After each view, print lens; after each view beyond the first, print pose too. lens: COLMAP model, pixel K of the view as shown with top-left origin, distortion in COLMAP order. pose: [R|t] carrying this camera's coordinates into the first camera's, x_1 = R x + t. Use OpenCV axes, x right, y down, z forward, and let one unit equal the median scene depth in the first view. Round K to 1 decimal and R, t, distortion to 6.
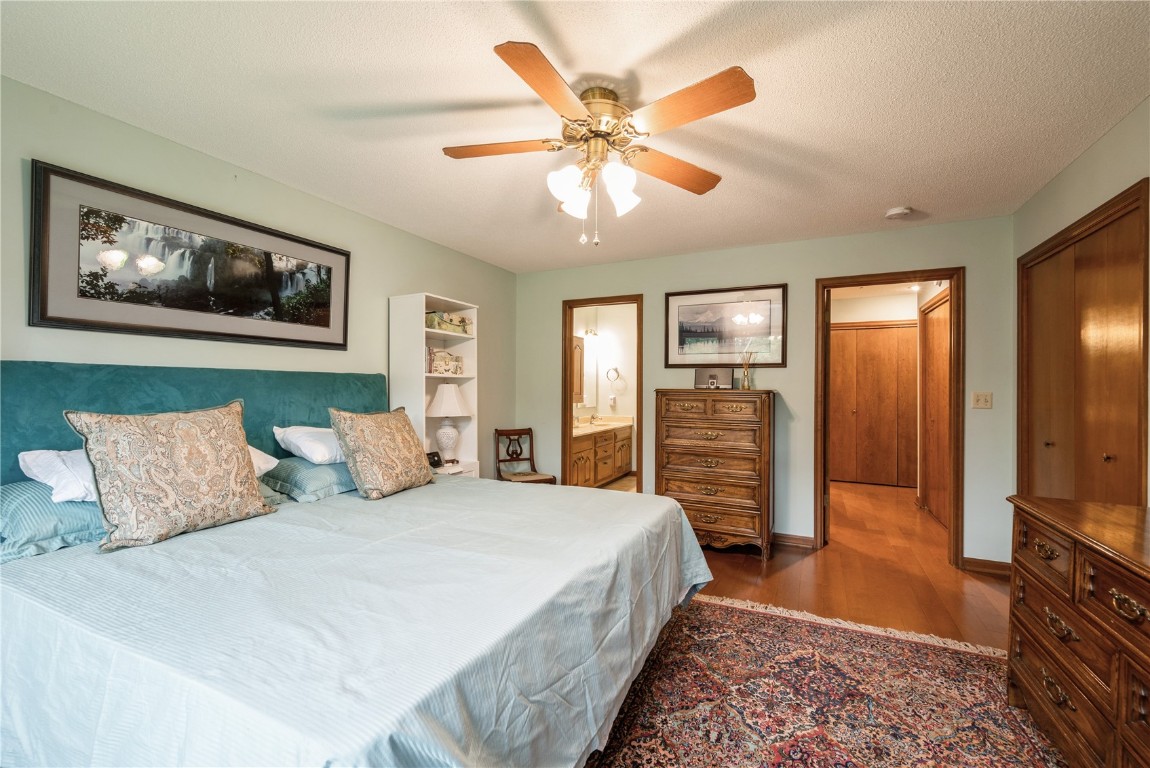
lens RADIAL K [[498.5, 0, 567.4], [0, 498.5, 384.1], [0, 0, 1]] dist [0.001605, 0.000132]
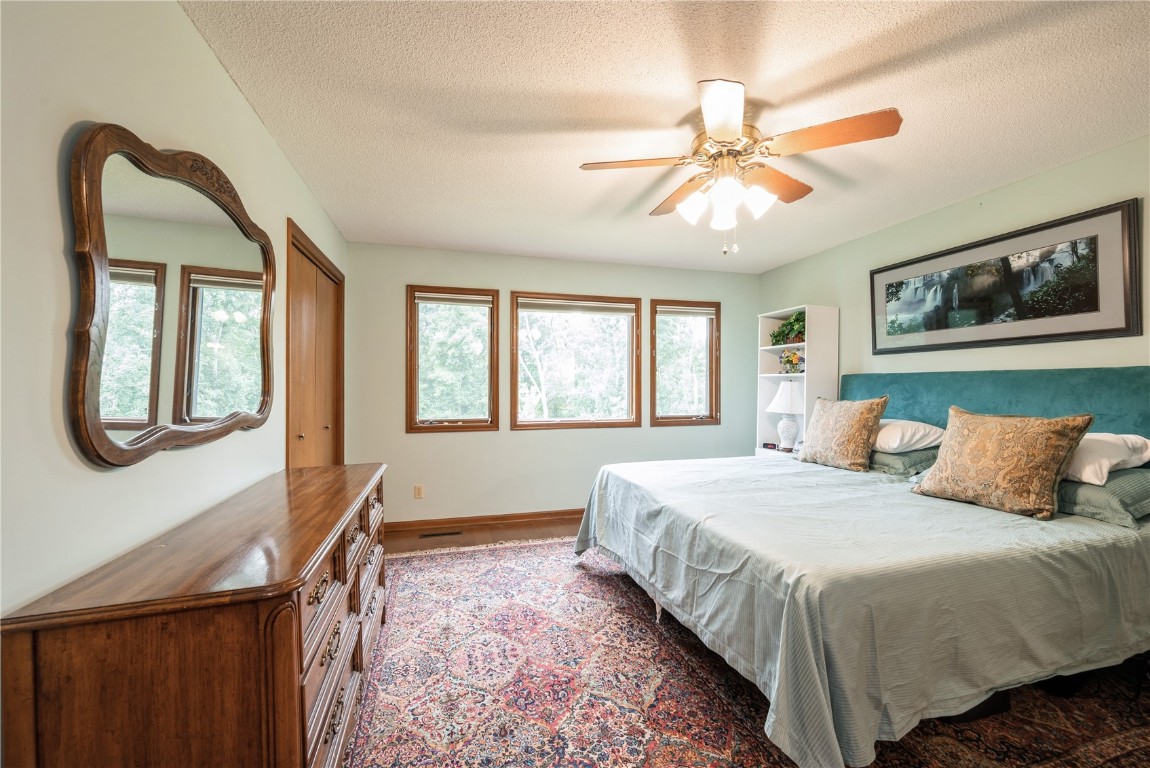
lens RADIAL K [[468.7, 0, 576.0], [0, 468.7, 383.8], [0, 0, 1]] dist [0.001077, -0.000743]
pose [[-0.747719, -0.008959, -0.663955, 0.866607], [-0.001292, 0.999927, -0.012038, 0.016515], [0.664014, -0.008143, -0.747676, 1.367449]]
